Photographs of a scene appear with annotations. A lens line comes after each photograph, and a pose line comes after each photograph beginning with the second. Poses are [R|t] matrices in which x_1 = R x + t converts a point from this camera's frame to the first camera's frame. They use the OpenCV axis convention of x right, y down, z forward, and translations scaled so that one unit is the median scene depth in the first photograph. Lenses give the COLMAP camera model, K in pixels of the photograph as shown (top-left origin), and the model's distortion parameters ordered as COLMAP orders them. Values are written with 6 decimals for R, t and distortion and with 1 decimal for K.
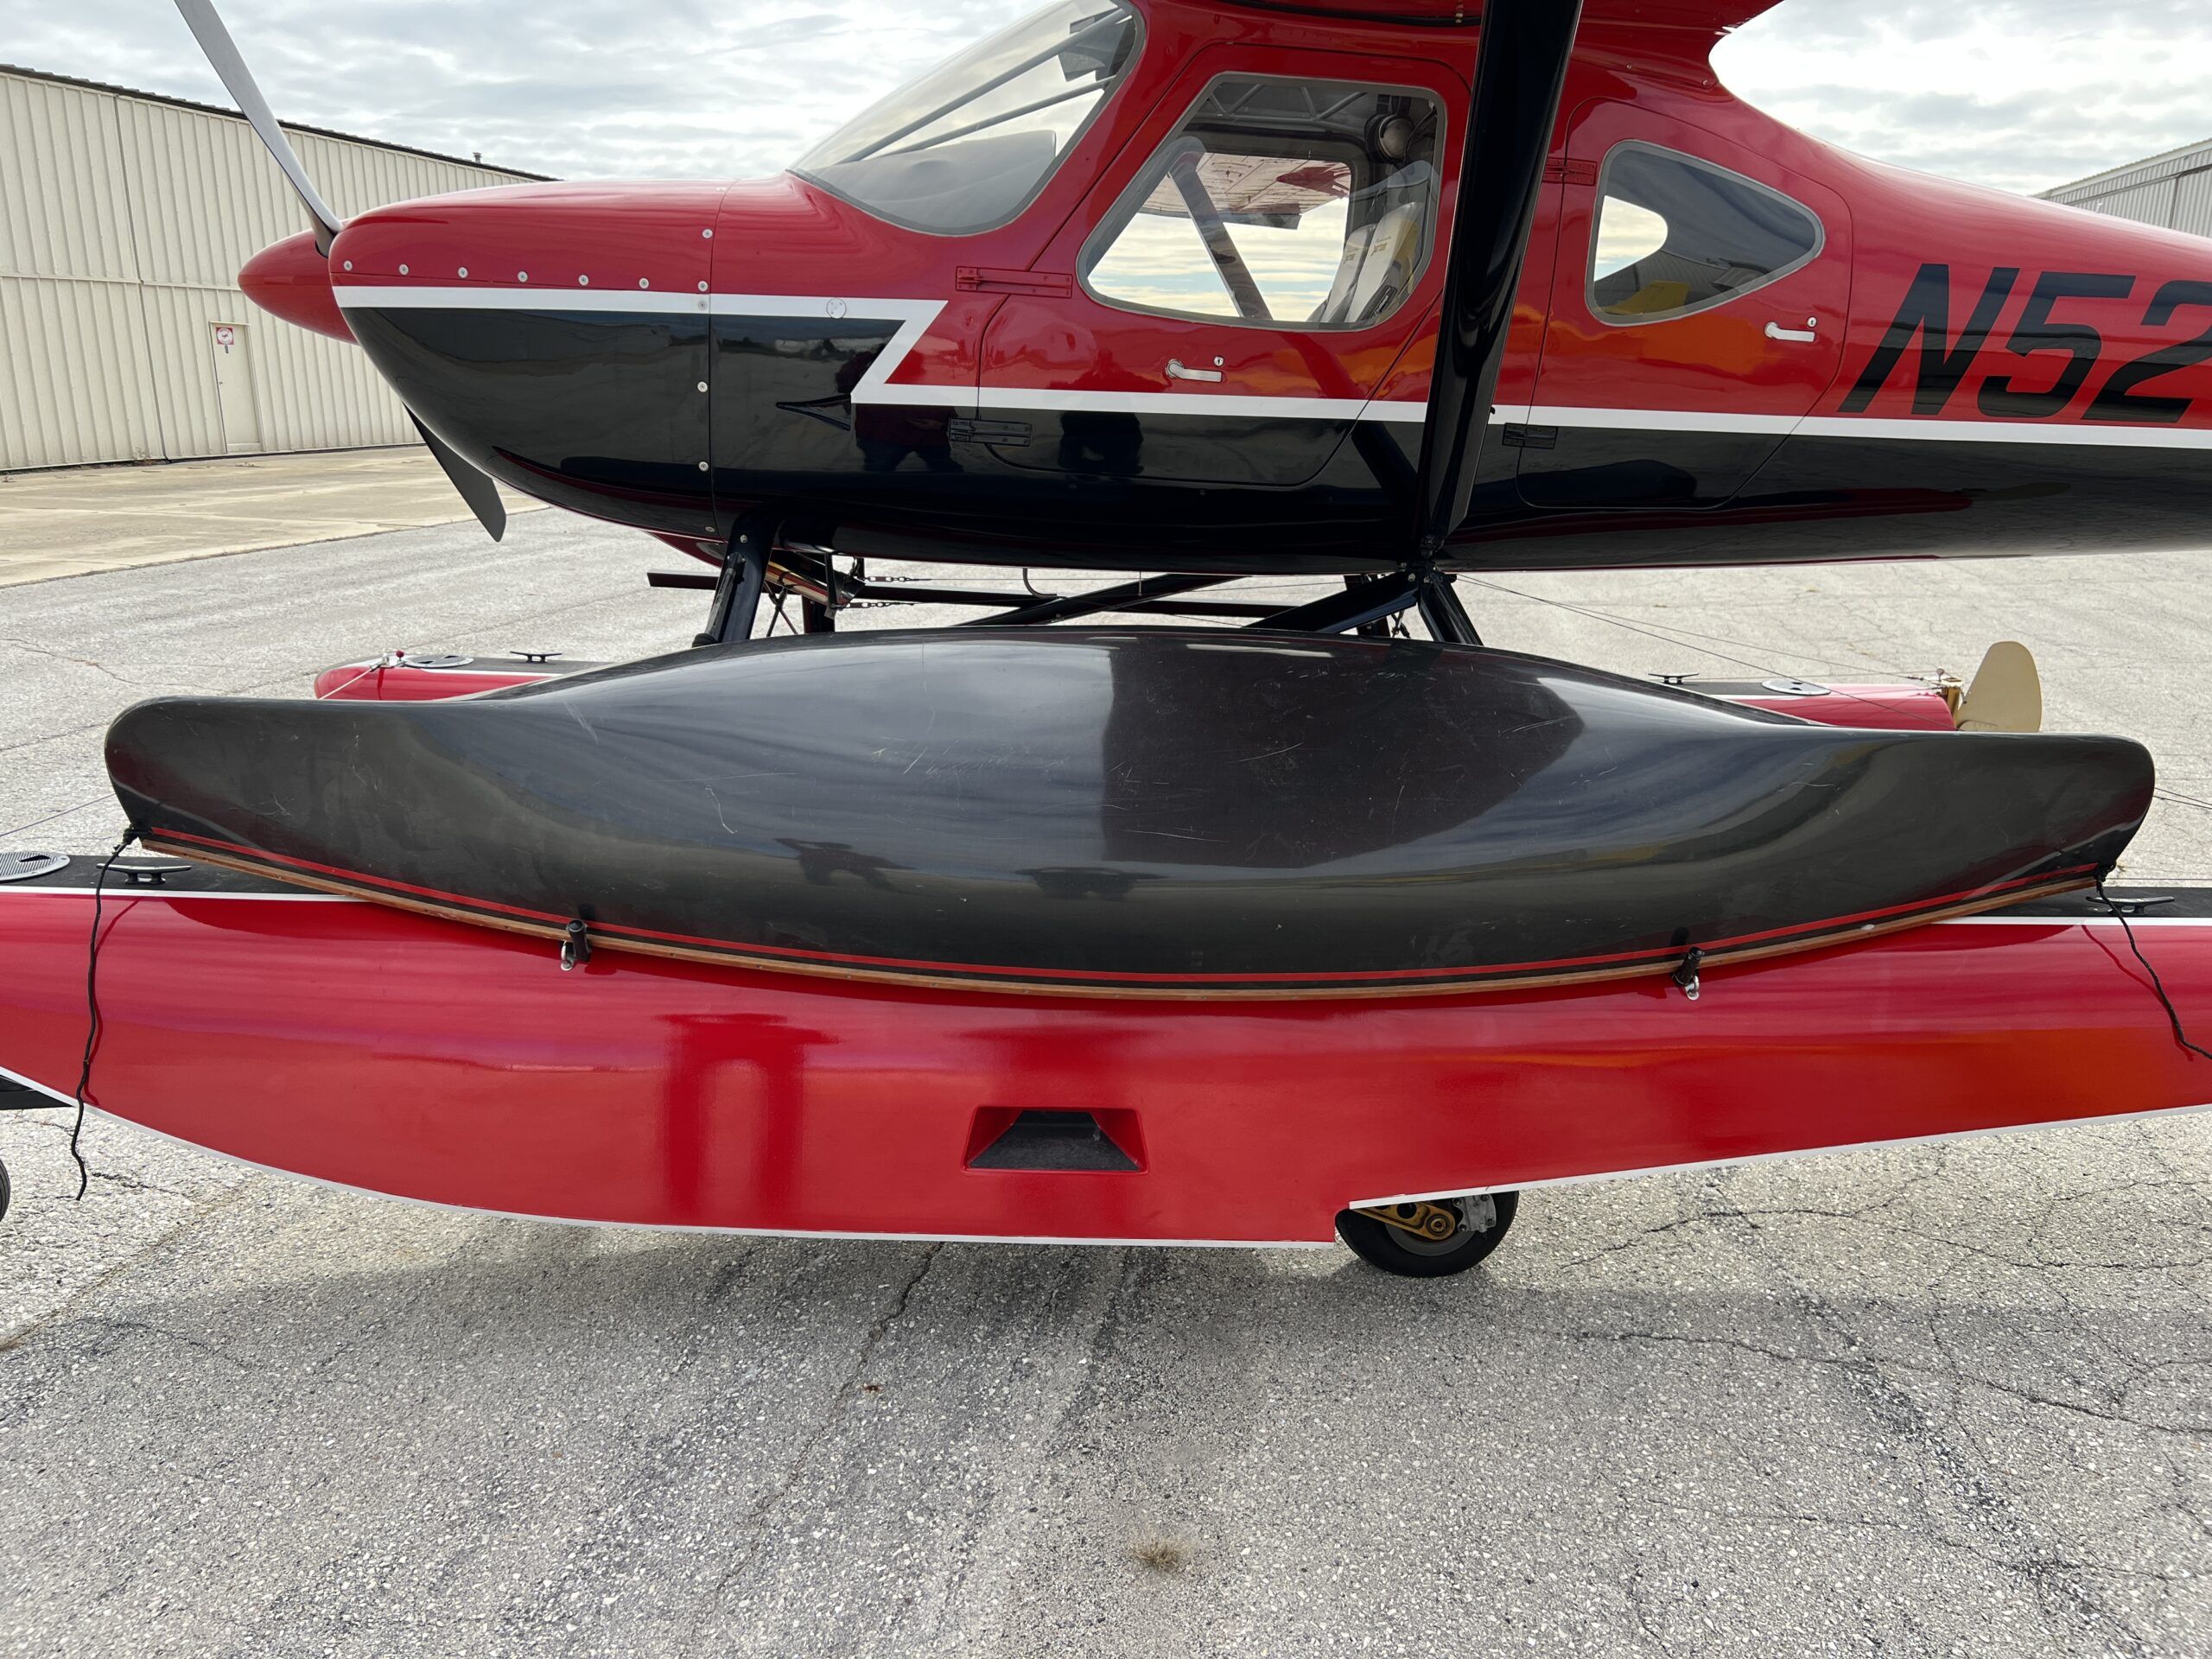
lens RADIAL K [[1664.8, 0, 1111.2], [0, 1664.8, 841.0], [0, 0, 1]] dist [0.054189, -0.064495]
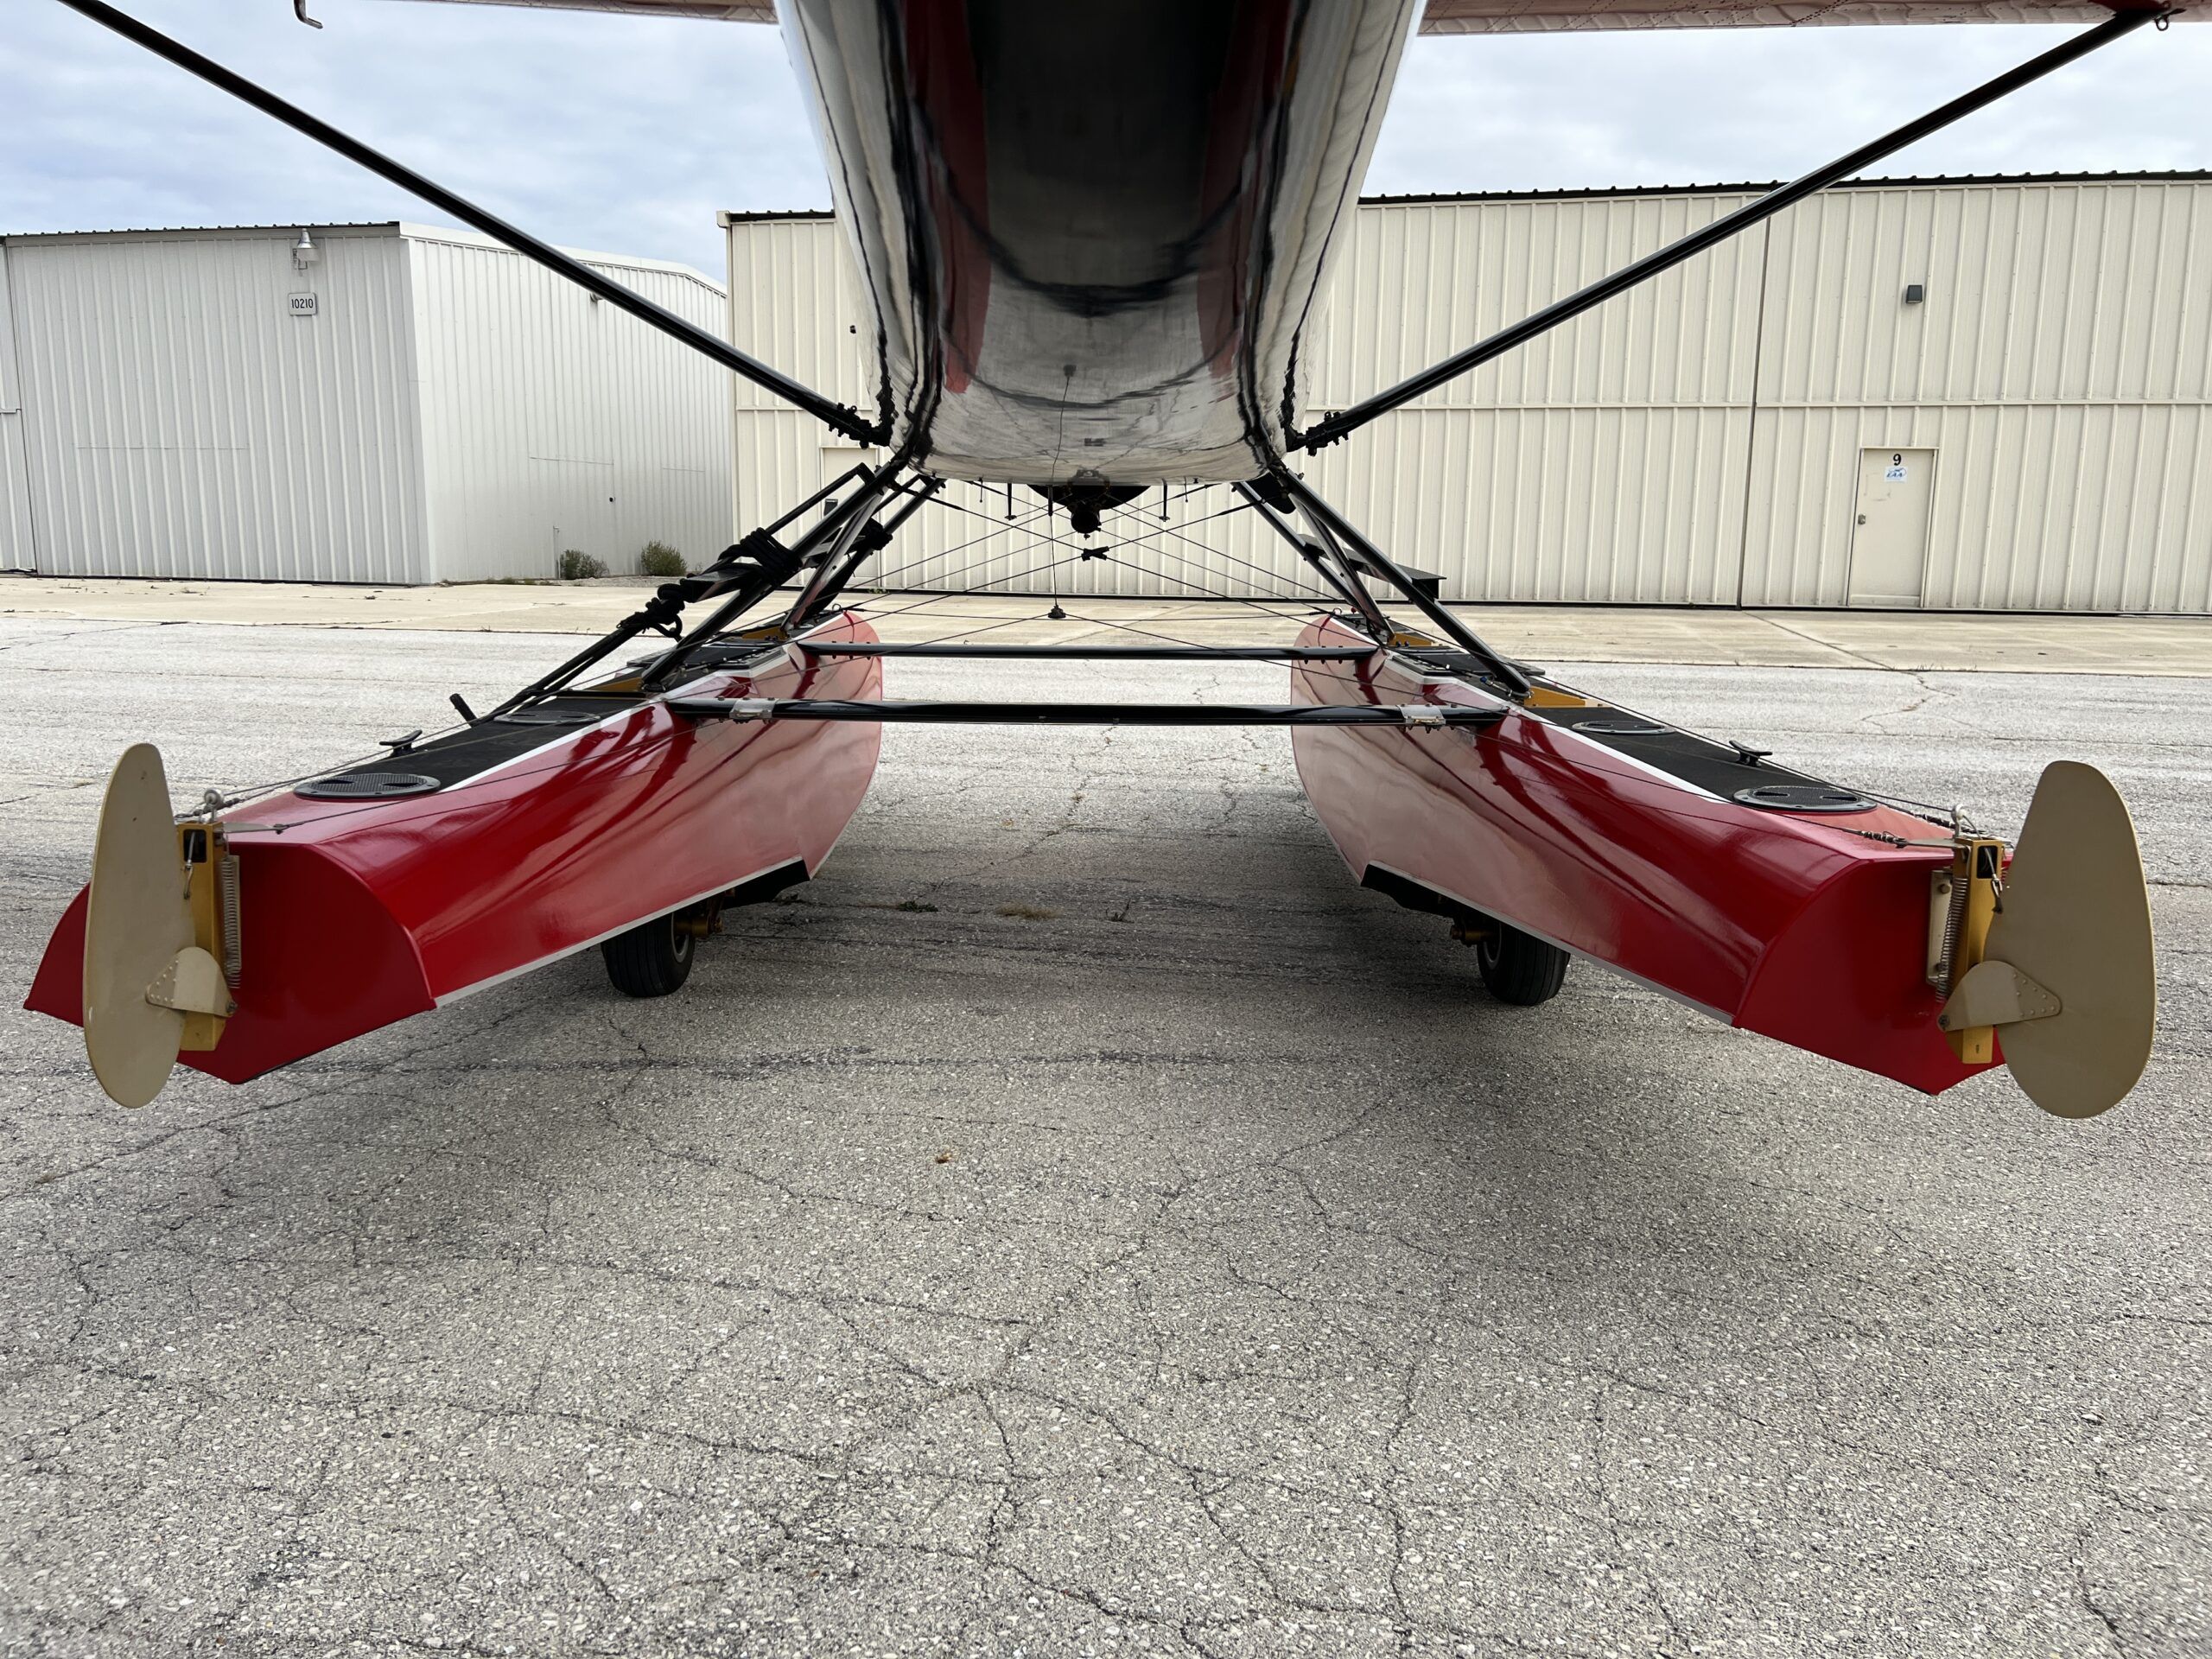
lens RADIAL K [[1664.8, 0, 1106.7], [0, 1664.8, 821.6], [0, 0, 1]] dist [0.054189, -0.064495]
pose [[-0.007399, 0.163737, -0.986476, 1.377715], [-0.284101, 0.945507, 0.159068, -0.161562], [0.958766, 0.281435, 0.039522, 1.220185]]
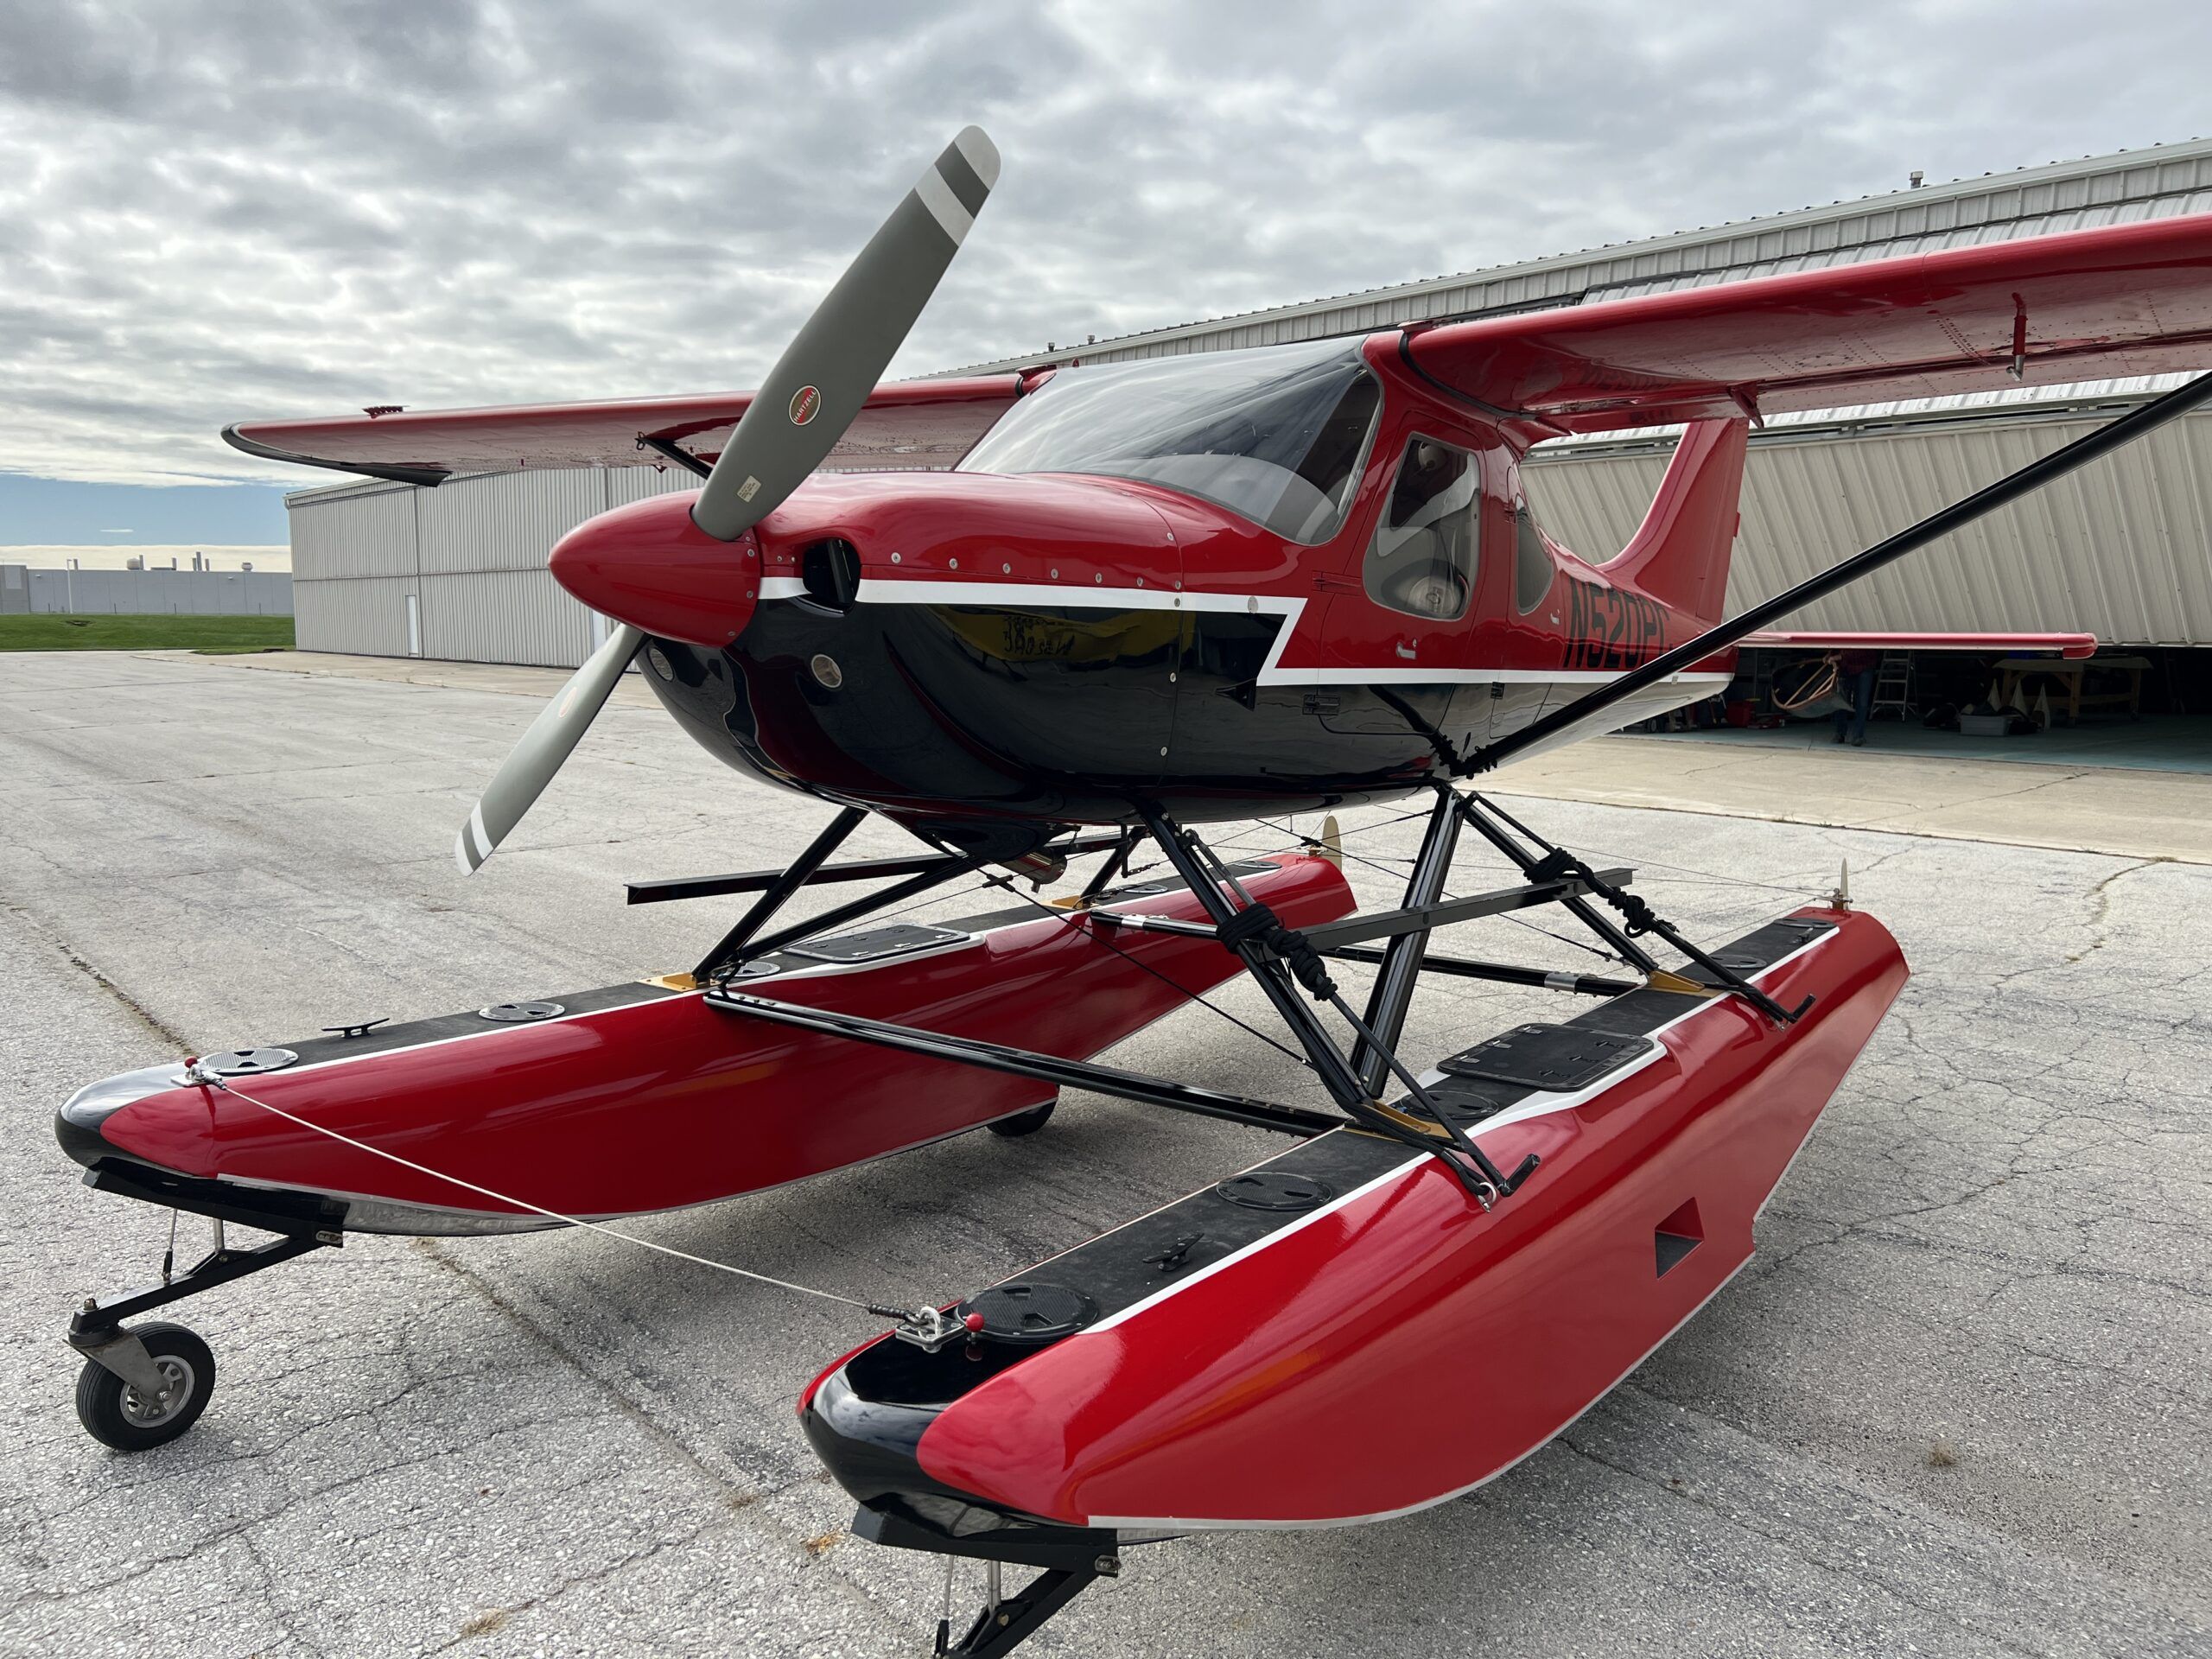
lens RADIAL K [[1664.8, 0, 1109.0], [0, 1664.8, 849.1], [0, 0, 1]] dist [0.054189, -0.064495]
pose [[0.610265, -0.115726, 0.783699, -1.093194], [0.216399, 0.976000, -0.024387, -0.149918], [-0.762069, 0.184474, 0.620661, 0.406740]]
